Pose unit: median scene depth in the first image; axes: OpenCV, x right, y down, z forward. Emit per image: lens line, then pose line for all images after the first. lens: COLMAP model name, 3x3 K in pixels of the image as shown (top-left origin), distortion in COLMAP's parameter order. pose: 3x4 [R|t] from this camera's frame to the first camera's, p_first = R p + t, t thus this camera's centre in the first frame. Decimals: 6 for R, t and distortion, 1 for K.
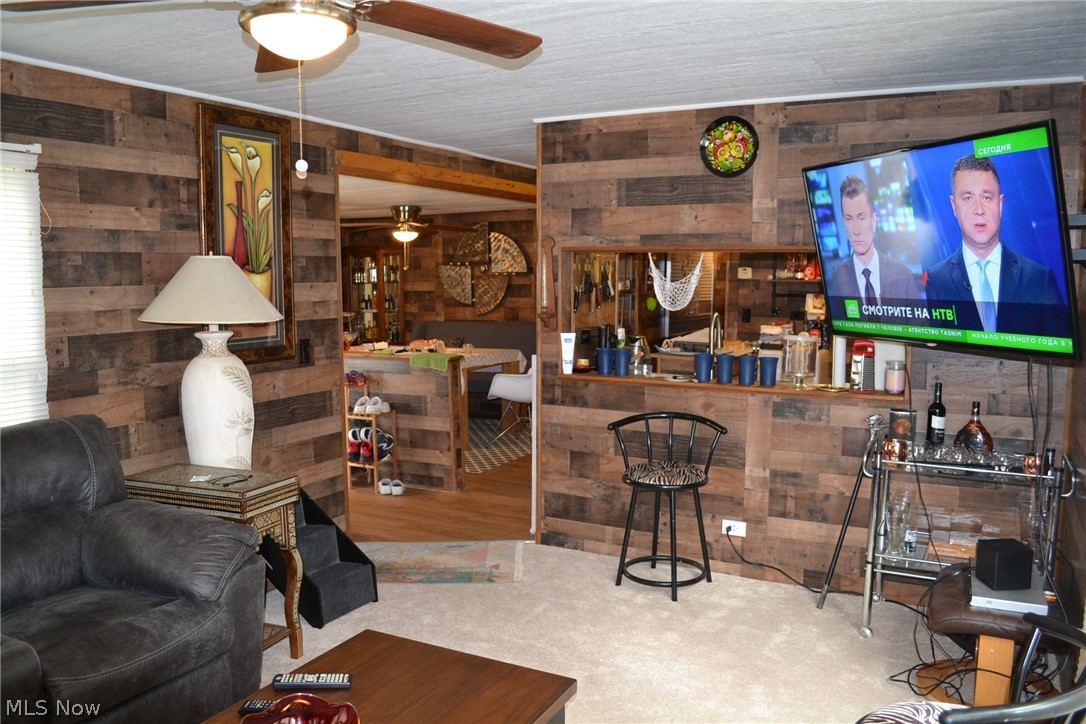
lens RADIAL K [[860.7, 0, 541.9], [0, 860.7, 366.3], [0, 0, 1]] dist [-0.081602, 0.011828]
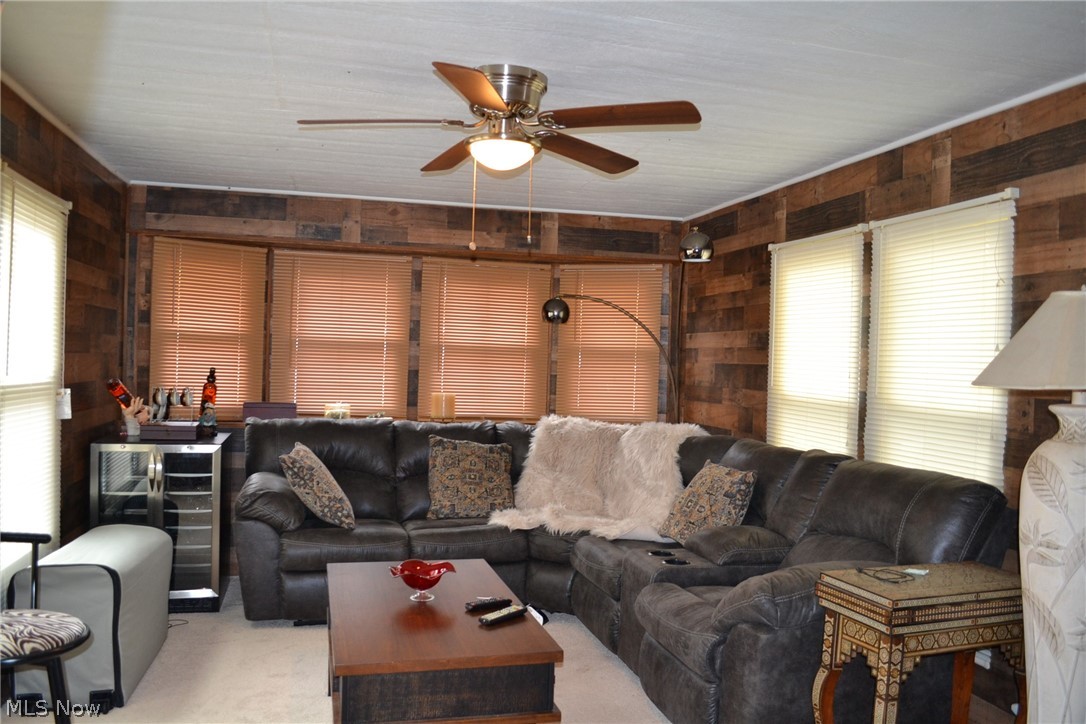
lens RADIAL K [[860.7, 0, 541.9], [0, 860.7, 366.3], [0, 0, 1]] dist [-0.081602, 0.011828]
pose [[-0.740056, -0.013182, -0.672416, 0.400433], [-0.099513, 0.990949, 0.090097, -0.097335], [0.665143, 0.133591, -0.734669, 1.319777]]
